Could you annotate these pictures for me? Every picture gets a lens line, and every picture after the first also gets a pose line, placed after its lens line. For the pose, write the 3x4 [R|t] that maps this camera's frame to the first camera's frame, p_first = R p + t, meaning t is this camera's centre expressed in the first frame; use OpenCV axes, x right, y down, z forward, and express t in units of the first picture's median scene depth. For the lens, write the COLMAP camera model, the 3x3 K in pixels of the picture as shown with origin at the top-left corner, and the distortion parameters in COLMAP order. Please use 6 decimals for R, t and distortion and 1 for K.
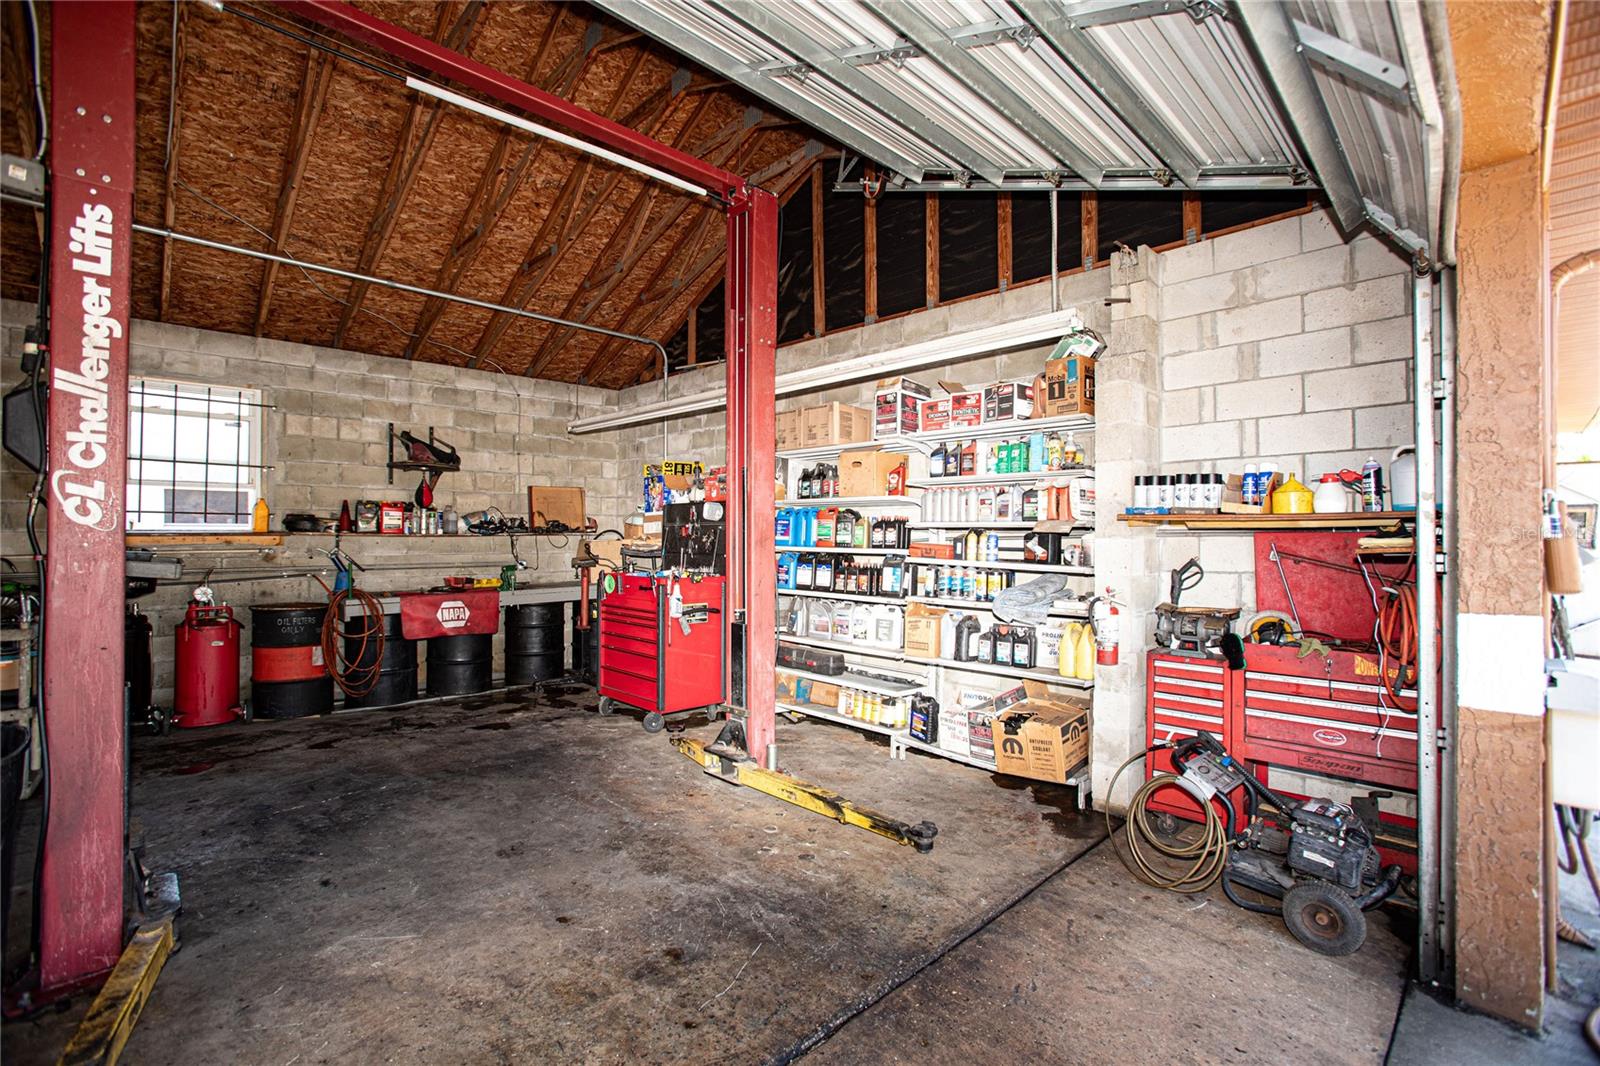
lens RADIAL K [[717.6, 0, 789.6], [0, 717.6, 528.8], [0, 0, 1]] dist [-0.061903, 0.023542]
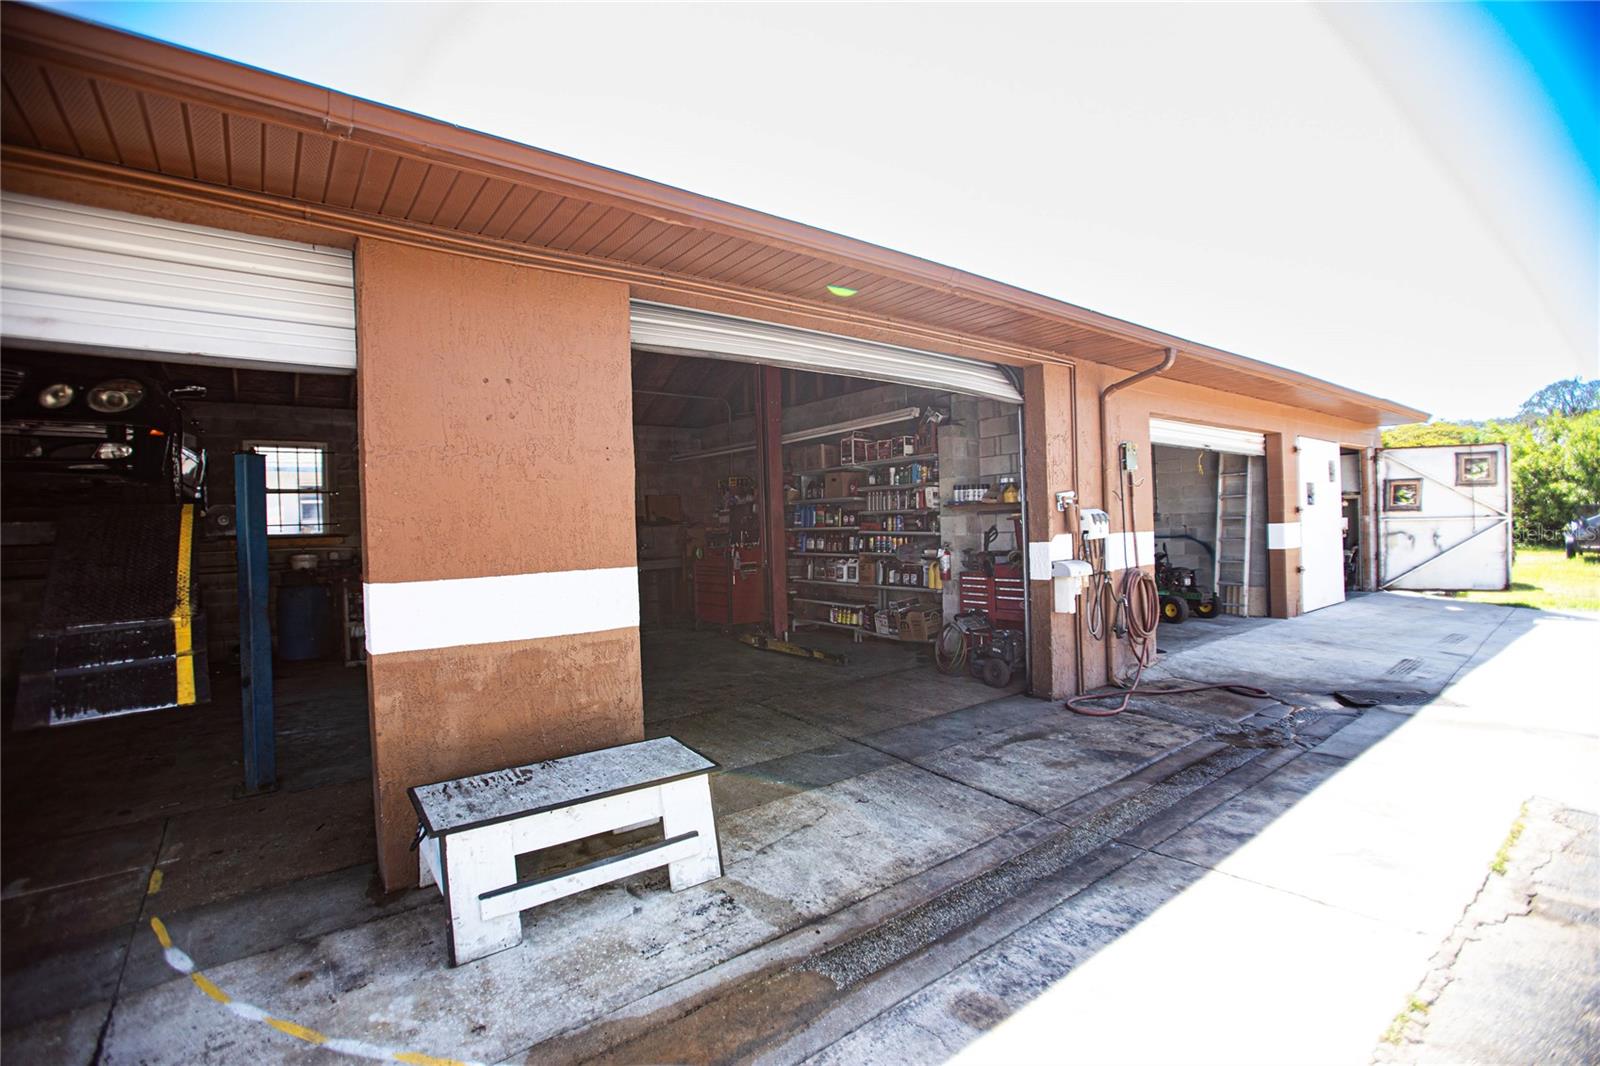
lens RADIAL K [[717.6, 0, 794.7], [0, 717.6, 537.7], [0, 0, 1]] dist [-0.061903, 0.023542]
pose [[0.993409, -0.031426, -0.110230, 0.167745], [0.034596, 0.999038, 0.026963, 0.002190], [0.109277, -0.030599, 0.993540, -0.687552]]
